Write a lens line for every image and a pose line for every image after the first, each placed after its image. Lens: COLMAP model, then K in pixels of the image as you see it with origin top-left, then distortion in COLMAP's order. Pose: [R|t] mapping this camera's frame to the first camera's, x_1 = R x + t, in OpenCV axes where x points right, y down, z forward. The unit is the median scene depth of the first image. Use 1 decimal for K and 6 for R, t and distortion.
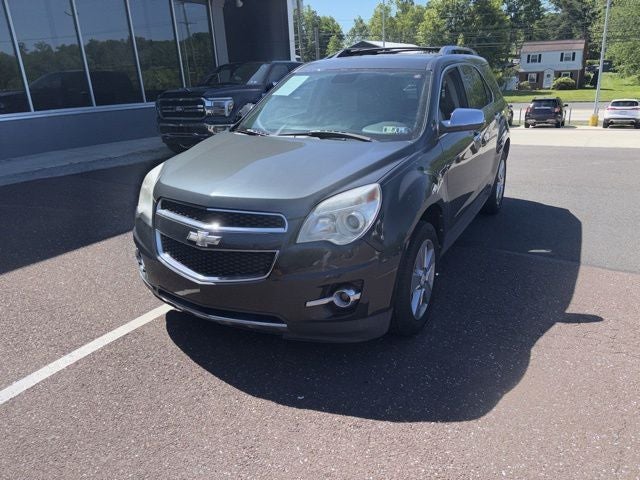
lens RADIAL K [[478.1, 0, 326.2], [0, 478.1, 252.2], [0, 0, 1]] dist [0.054616, -0.052905]
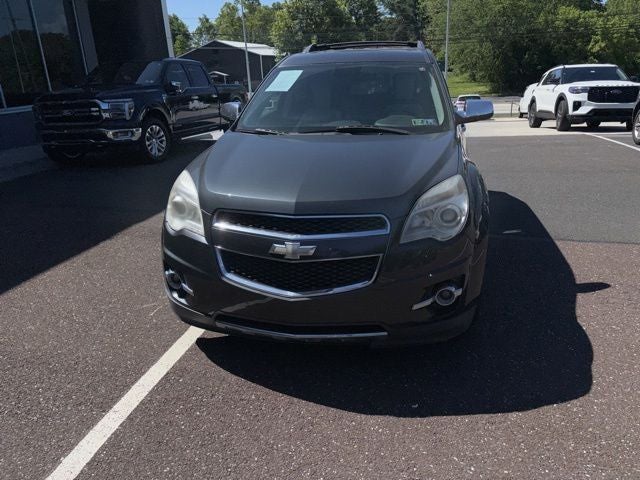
lens RADIAL K [[478.1, 0, 326.2], [0, 478.1, 252.2], [0, 0, 1]] dist [0.054616, -0.052905]
pose [[0.957482, -0.109209, 0.267022, -0.296831], [0.109450, 0.993893, 0.014028, -0.020792], [-0.266924, 0.015794, 0.963588, 0.087833]]
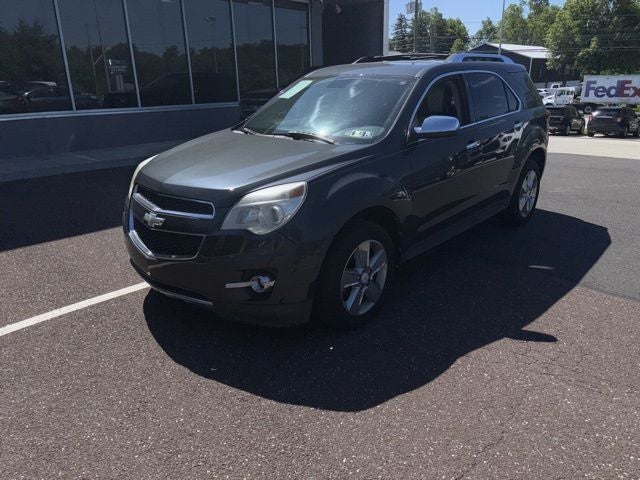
lens RADIAL K [[478.1, 0, 326.2], [0, 478.1, 252.2], [0, 0, 1]] dist [0.054616, -0.052905]
pose [[0.973173, 0.092912, -0.210481, 0.272387], [-0.094024, 0.995559, 0.004740, 0.003459], [0.209987, 0.015178, 0.977586, -0.022752]]
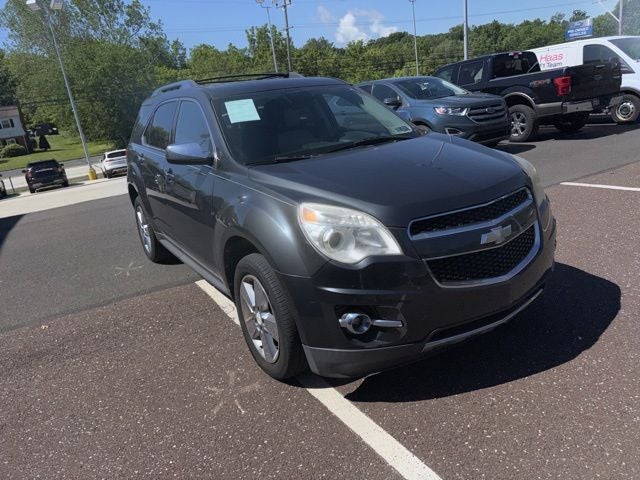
lens RADIAL K [[478.1, 0, 326.2], [0, 478.1, 252.2], [0, 0, 1]] dist [0.054616, -0.052905]
pose [[0.492894, -0.304676, 0.815002, -0.797115], [0.401930, 0.910487, 0.097293, -0.148143], [-0.771692, 0.279619, 0.571232, 0.503700]]
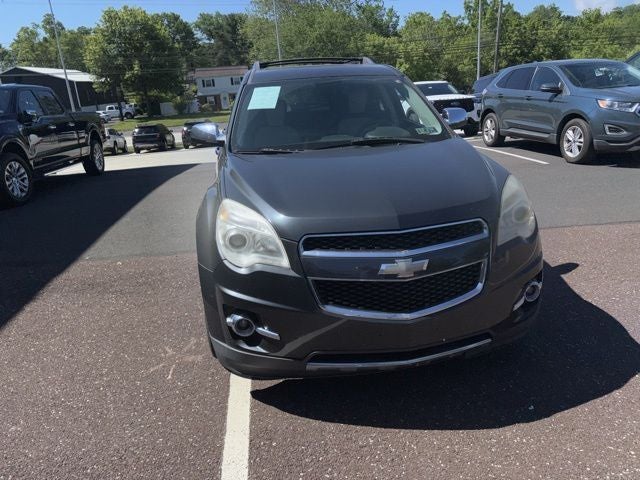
lens RADIAL K [[478.1, 0, 326.2], [0, 478.1, 252.2], [0, 0, 1]] dist [0.054616, -0.052905]
pose [[0.803344, -0.220586, 0.553155, -0.551698], [0.246874, 0.968650, 0.027742, -0.075098], [-0.541933, 0.114273, 0.832616, 0.269839]]
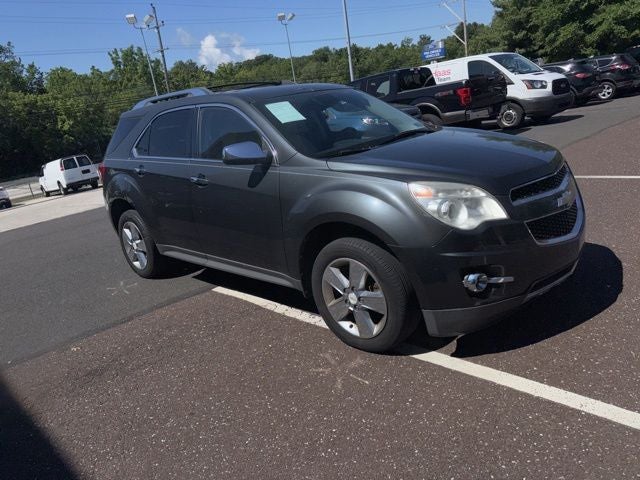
lens RADIAL K [[478.1, 0, 326.2], [0, 478.1, 252.2], [0, 0, 1]] dist [0.054616, -0.052905]
pose [[0.284586, -0.311362, 0.906678, -0.978846], [0.461991, 0.873257, 0.154876, -0.233132], [-0.839985, 0.374801, 0.392363, 0.731825]]
